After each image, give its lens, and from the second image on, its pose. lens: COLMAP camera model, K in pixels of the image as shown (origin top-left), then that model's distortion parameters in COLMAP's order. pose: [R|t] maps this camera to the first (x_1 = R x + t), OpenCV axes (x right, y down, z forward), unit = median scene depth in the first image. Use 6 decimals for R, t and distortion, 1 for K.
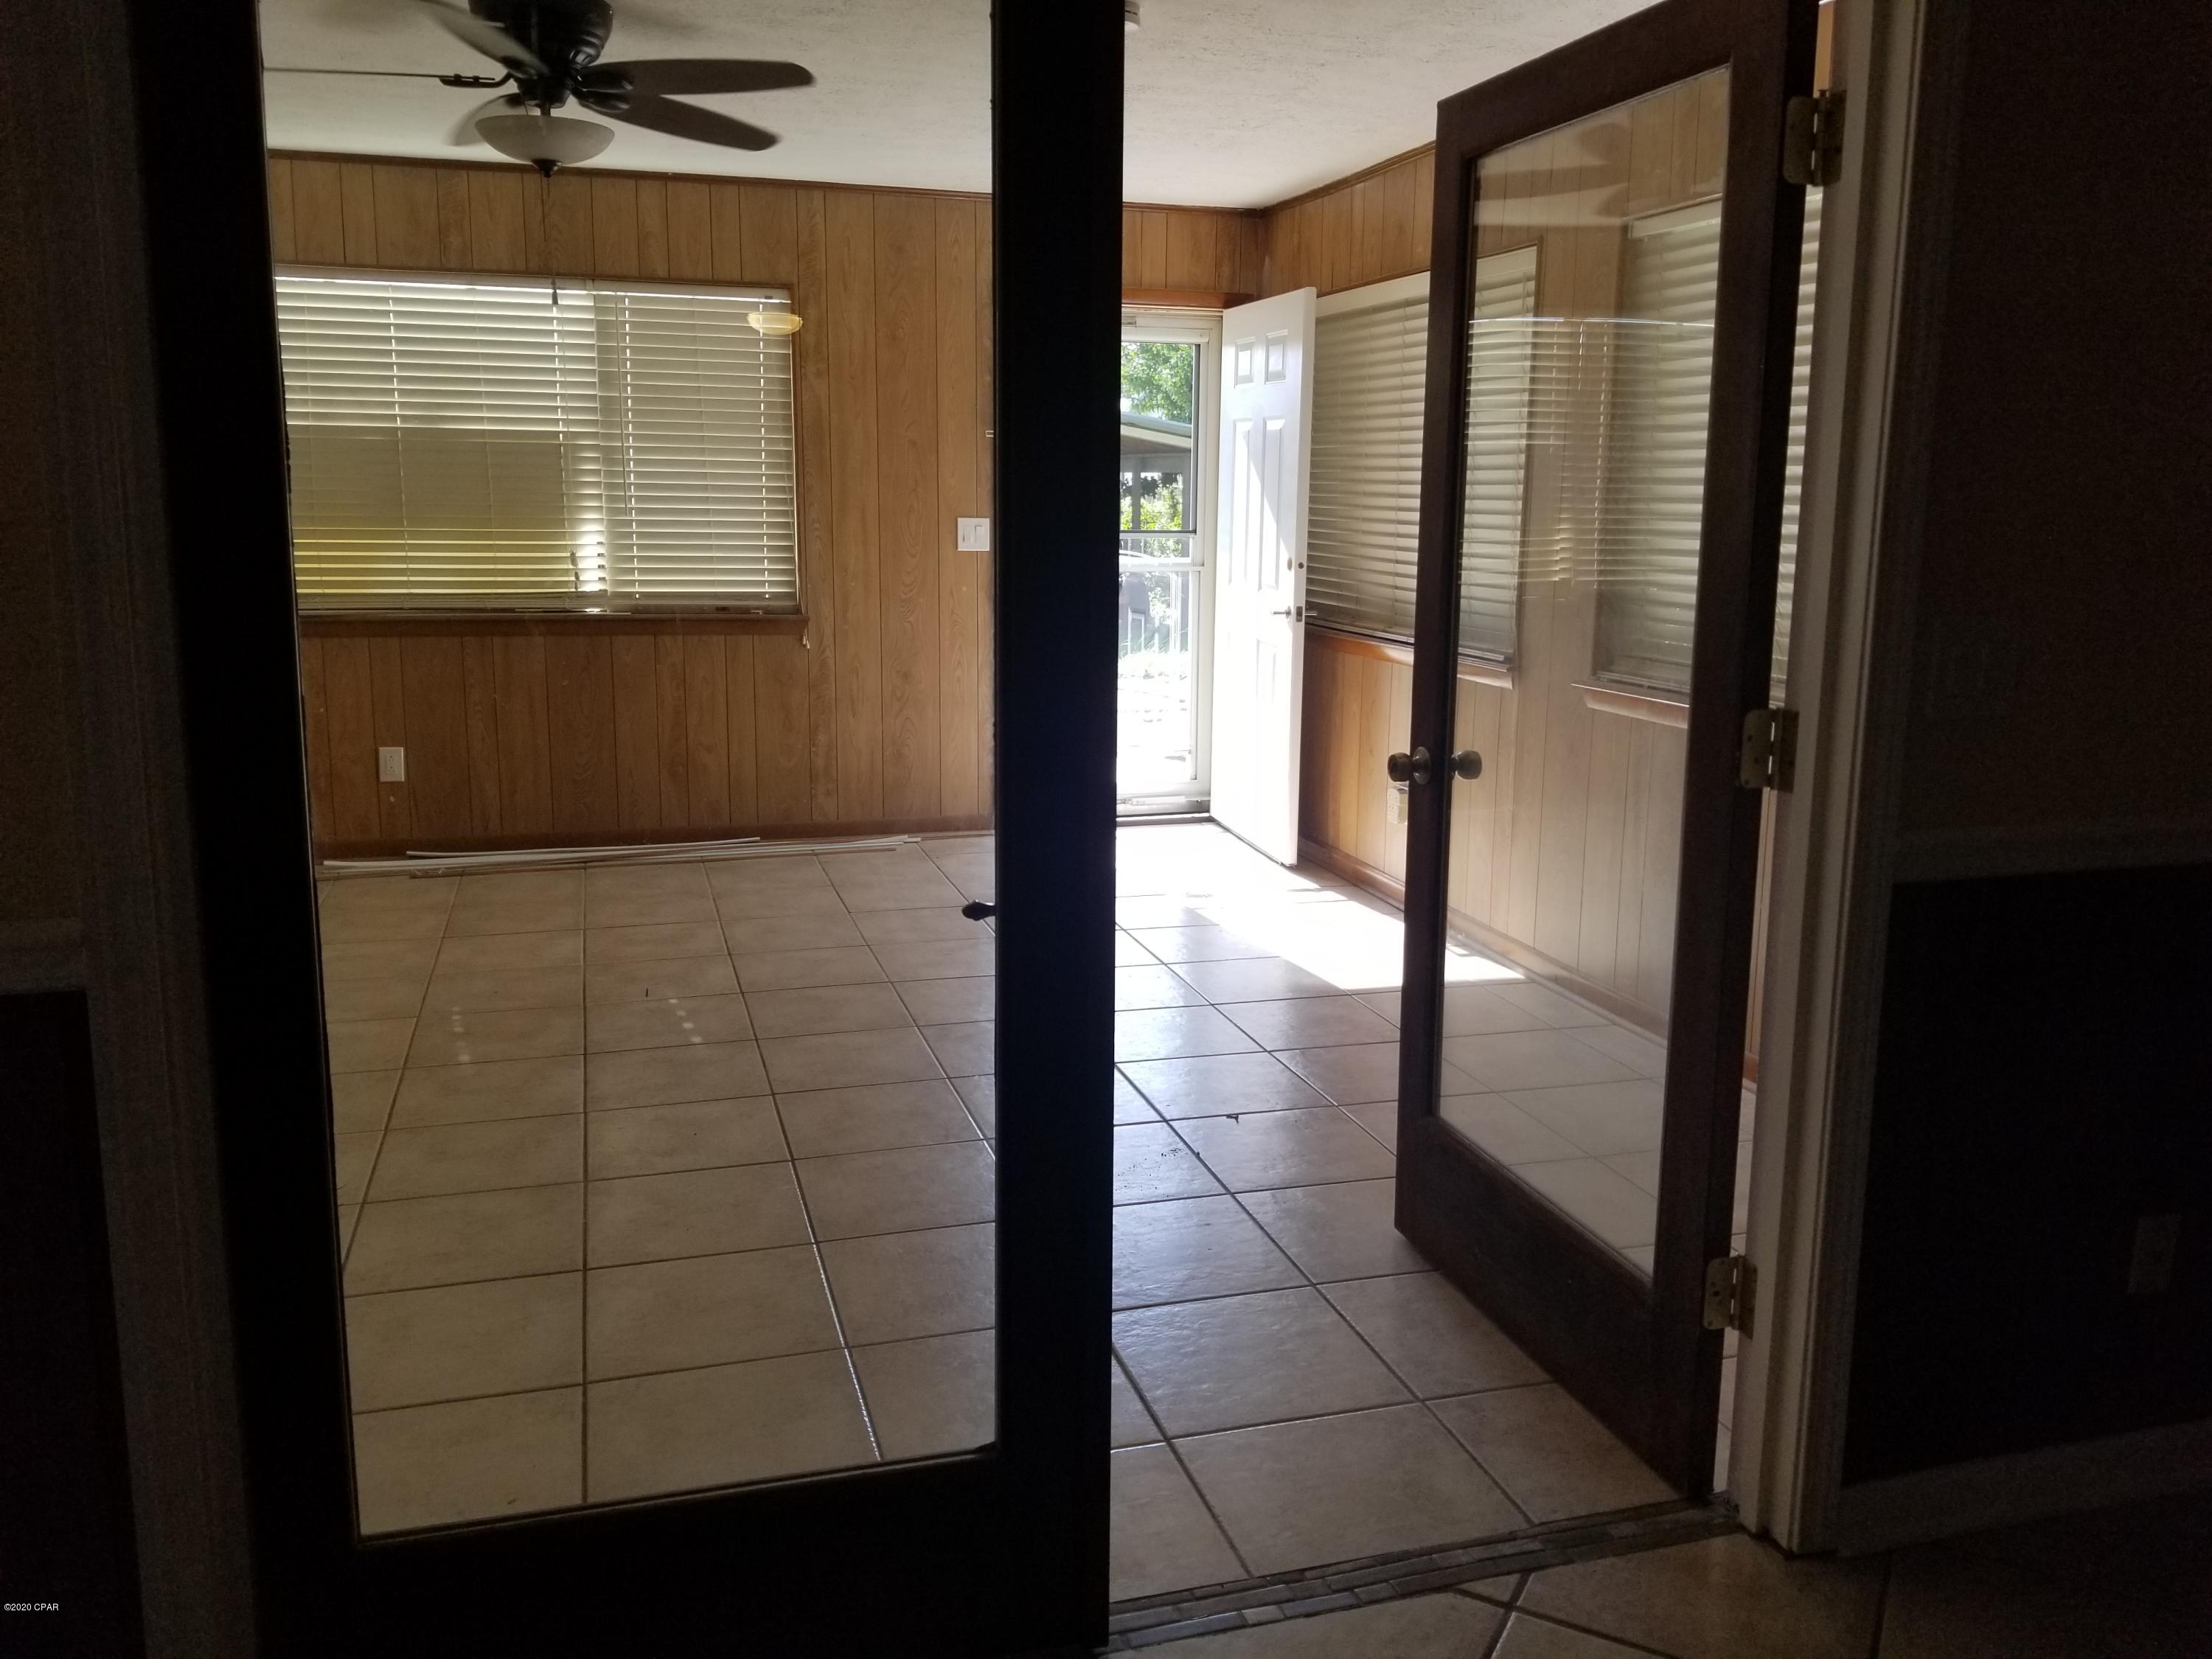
lens RADIAL K [[1774.0, 0, 1106.0], [0, 1774.0, 829.5], [0, 0, 1]] dist [0.058687, -0.015899]
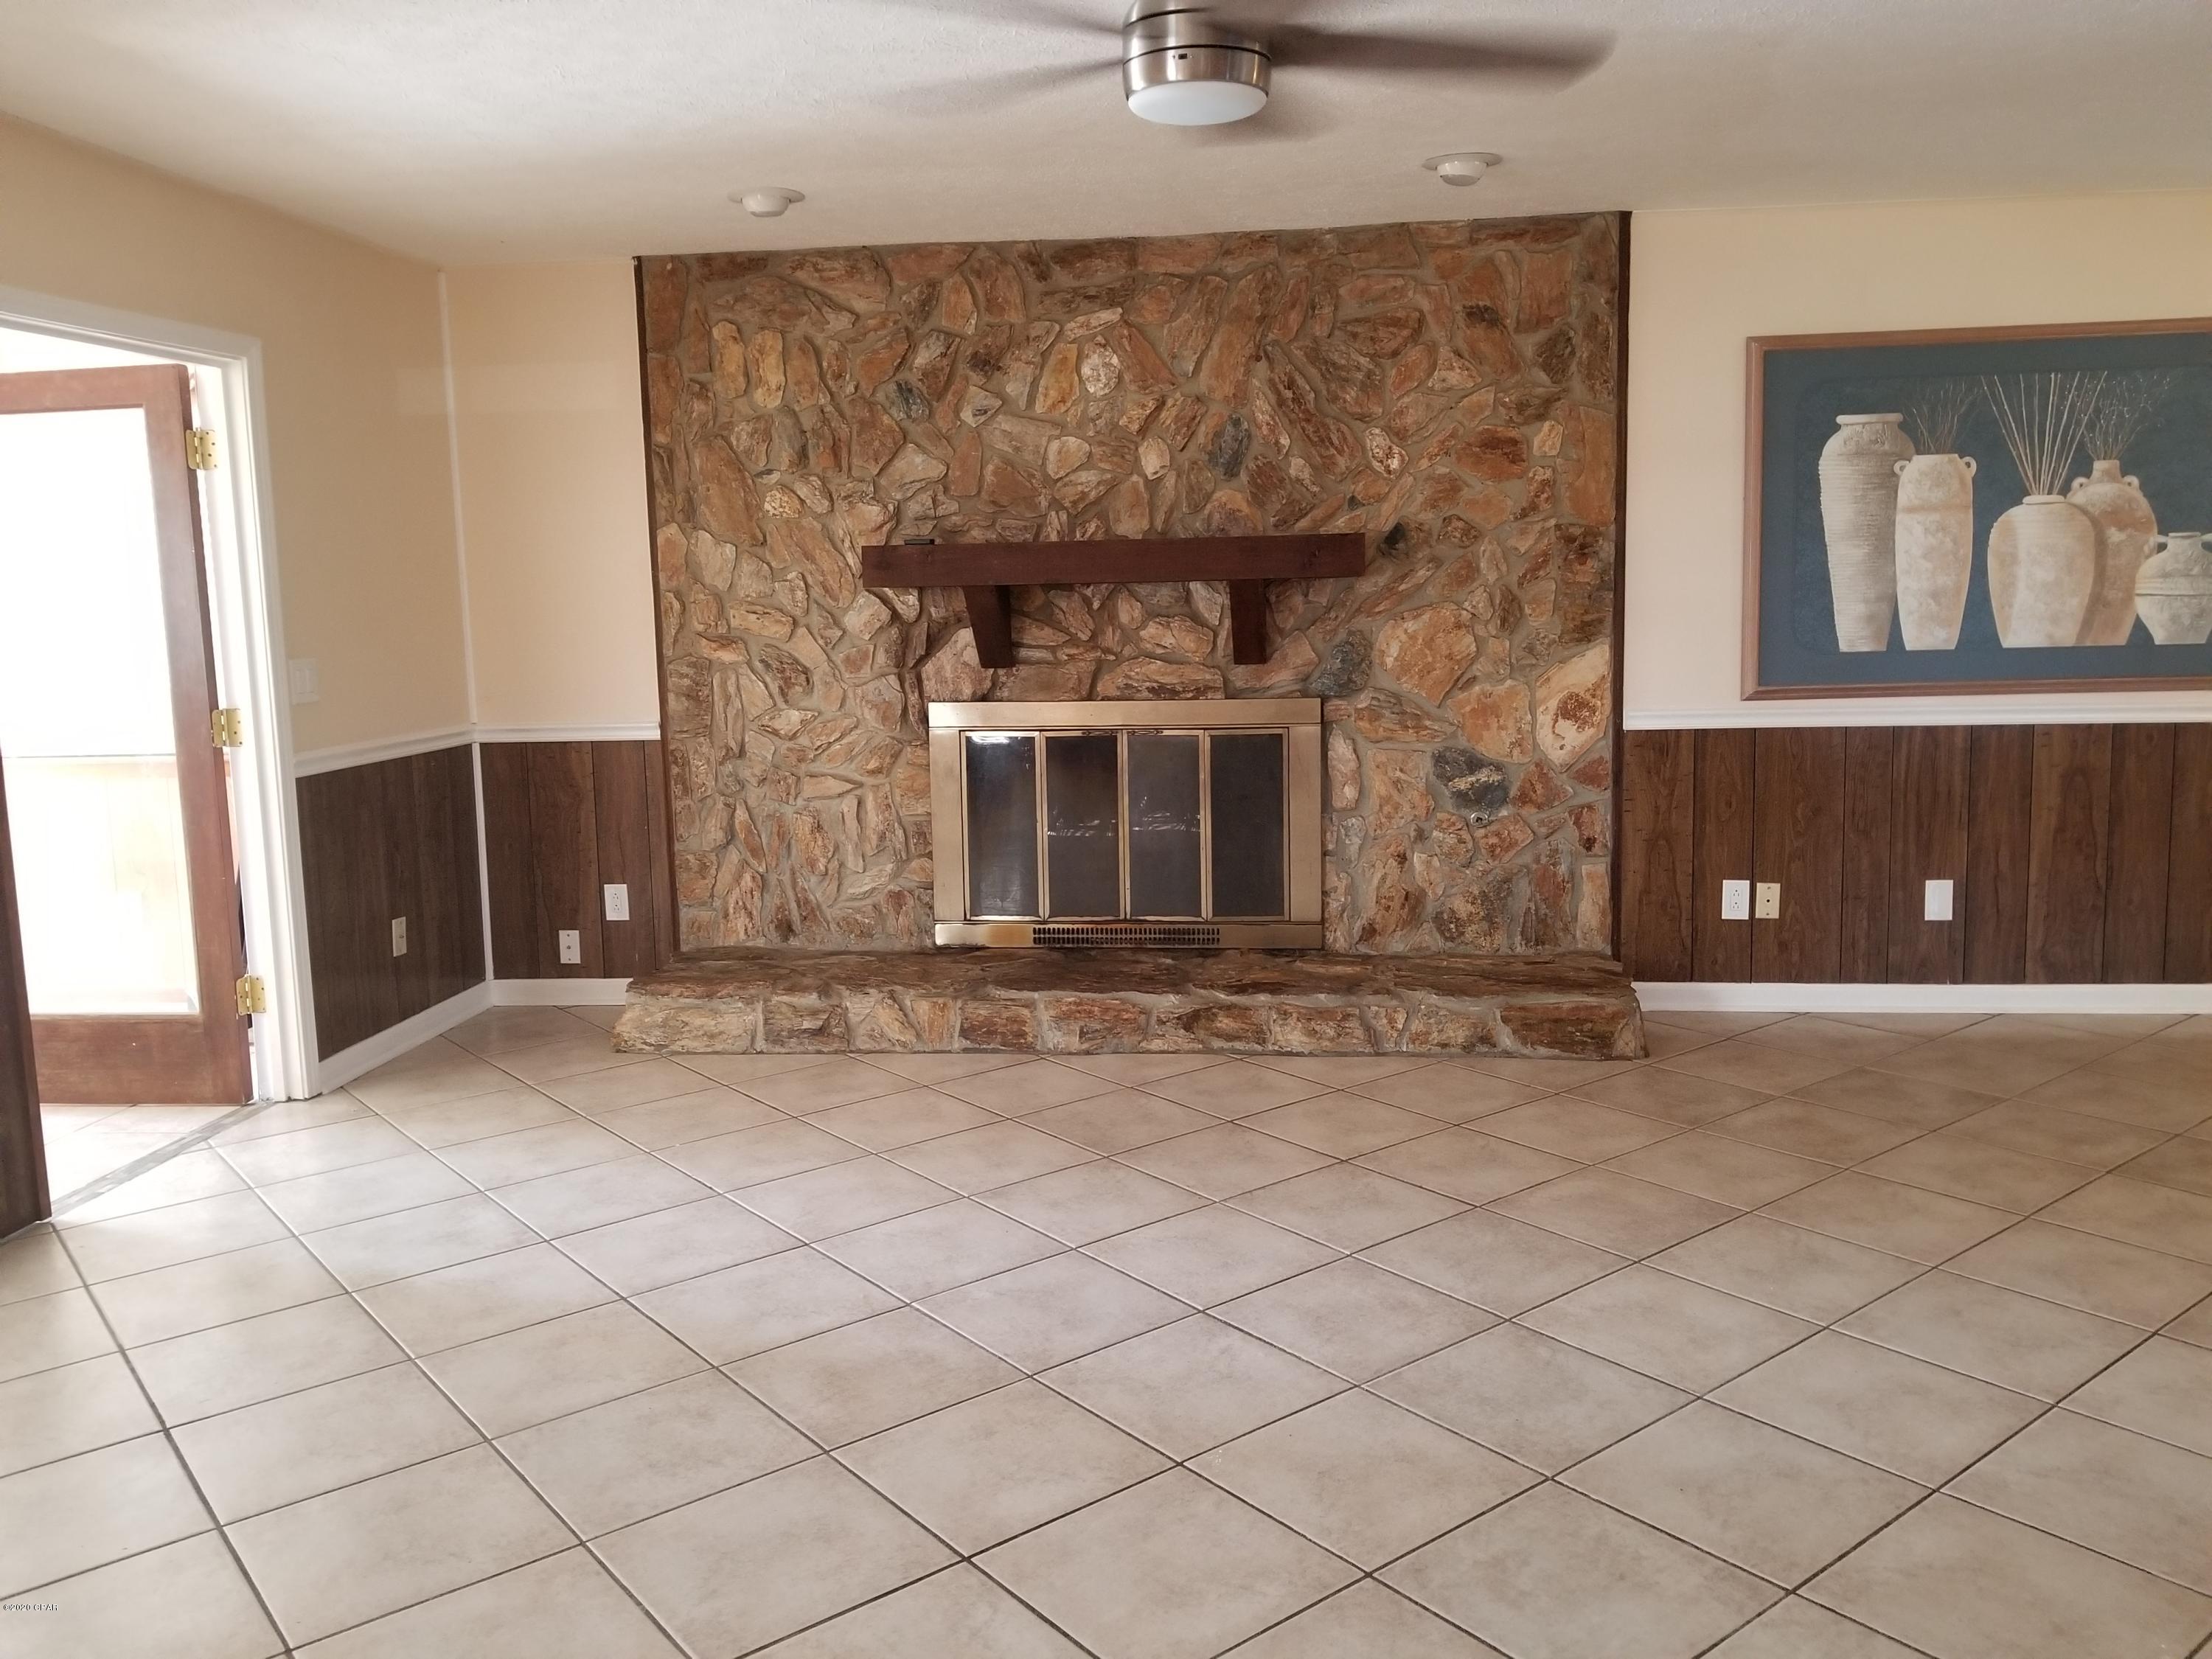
lens RADIAL K [[1774.0, 0, 1106.0], [0, 1774.0, 829.5], [0, 0, 1]] dist [0.058687, -0.015899]
pose [[0.404913, -0.134930, 0.904345, -1.102318], [0.190201, 0.979846, 0.061034, 0.137405], [-0.894354, 0.147293, 0.422416, -0.781394]]
